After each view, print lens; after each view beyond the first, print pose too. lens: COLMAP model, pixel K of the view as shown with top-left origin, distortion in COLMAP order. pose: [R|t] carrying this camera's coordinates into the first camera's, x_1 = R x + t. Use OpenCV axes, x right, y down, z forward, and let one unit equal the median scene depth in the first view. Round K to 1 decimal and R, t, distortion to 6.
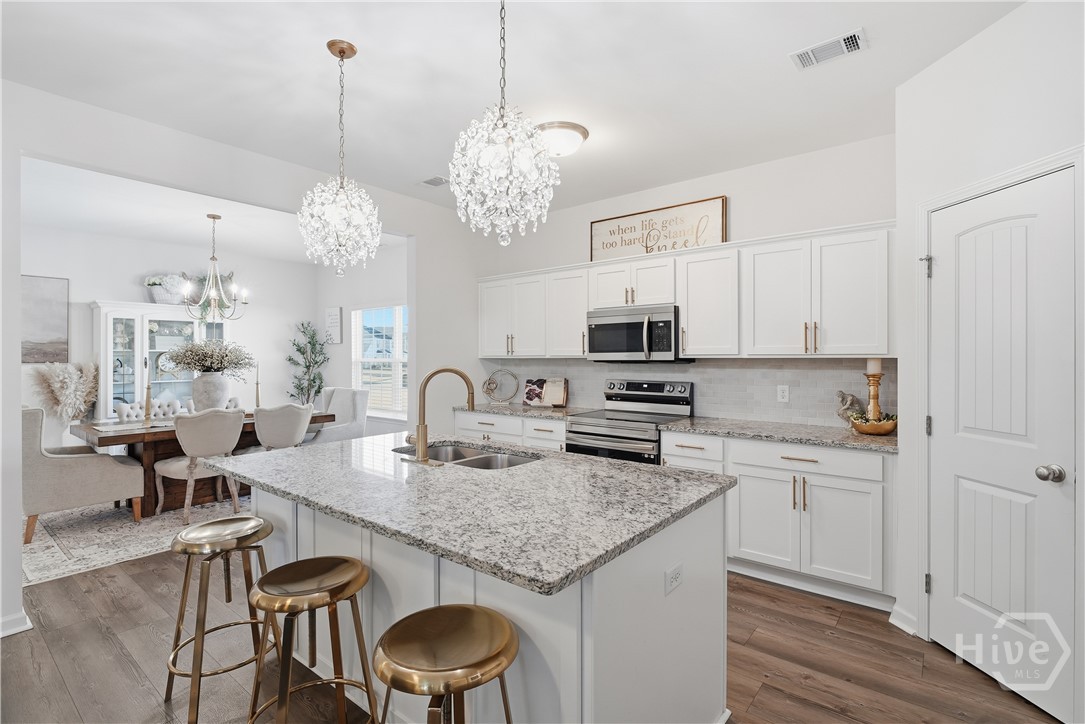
lens RADIAL K [[506.9, 0, 542.5], [0, 506.9, 362.0], [0, 0, 1]] dist [-0.002431, -0.001195]
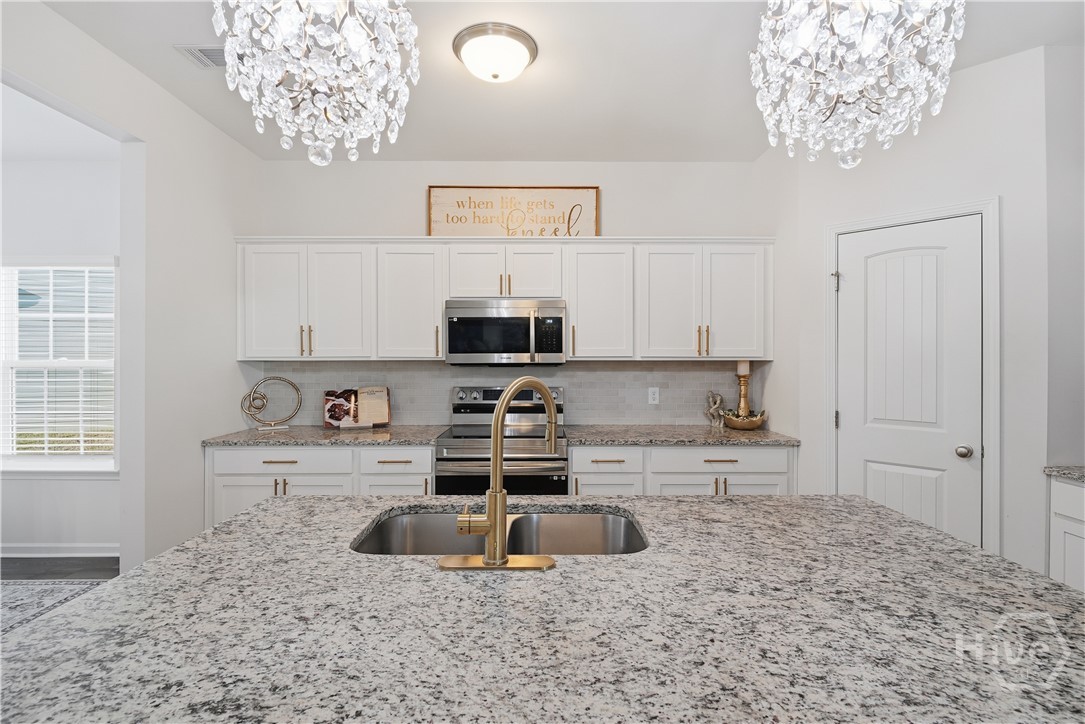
lens RADIAL K [[506.9, 0, 542.5], [0, 506.9, 362.0], [0, 0, 1]] dist [-0.002431, -0.001195]
pose [[0.773190, -0.003100, 0.634167, -0.312894], [0.004491, 0.999990, -0.000587, -0.004778], [-0.634158, 0.003301, 0.773196, 0.340381]]
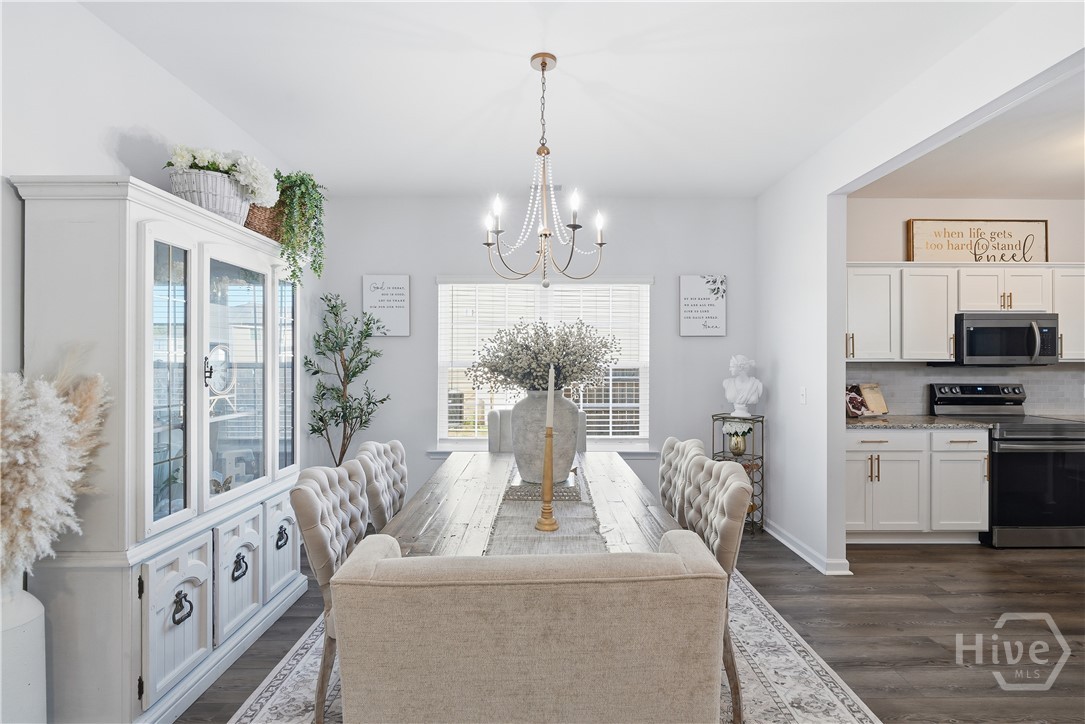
lens RADIAL K [[506.9, 0, 542.5], [0, 506.9, 362.0], [0, 0, 1]] dist [-0.002431, -0.001195]
pose [[0.769434, -0.001475, 0.638724, -1.245389], [0.001752, 0.999998, 0.000199, -0.010174], [-0.638724, 0.000966, 0.769436, 0.847008]]
